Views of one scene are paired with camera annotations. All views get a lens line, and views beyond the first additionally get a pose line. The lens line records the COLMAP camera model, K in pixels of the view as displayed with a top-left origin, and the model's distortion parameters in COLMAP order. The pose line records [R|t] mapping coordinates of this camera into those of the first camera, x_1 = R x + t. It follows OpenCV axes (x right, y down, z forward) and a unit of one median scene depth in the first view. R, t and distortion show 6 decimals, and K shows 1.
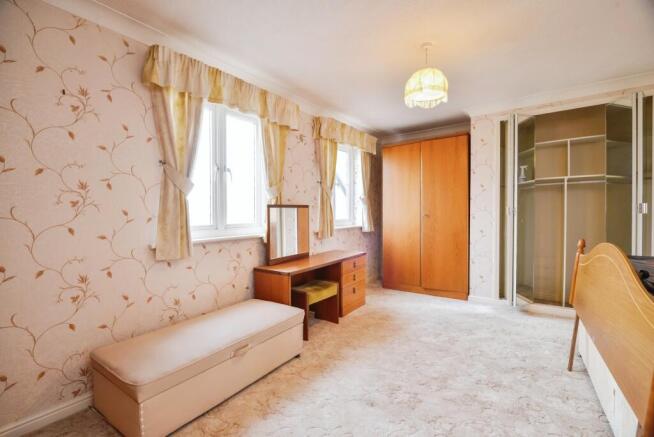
lens RADIAL K [[295.5, 0, 327.0], [0, 295.5, 218.5], [0, 0, 1]] dist [0.000980, -0.000001]
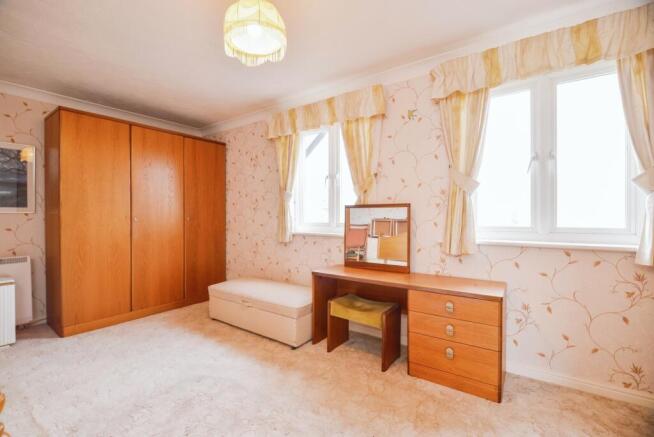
lens RADIAL K [[278.2, 0, 327.0], [0, 278.2, 218.5], [0, 0, 1]] dist [-0.070604, -0.000049]
pose [[0.007030, 0.031959, -0.999464, 0.718844], [-0.016245, 0.999361, 0.031841, -0.030340], [0.999843, 0.016013, 0.007544, 0.905571]]
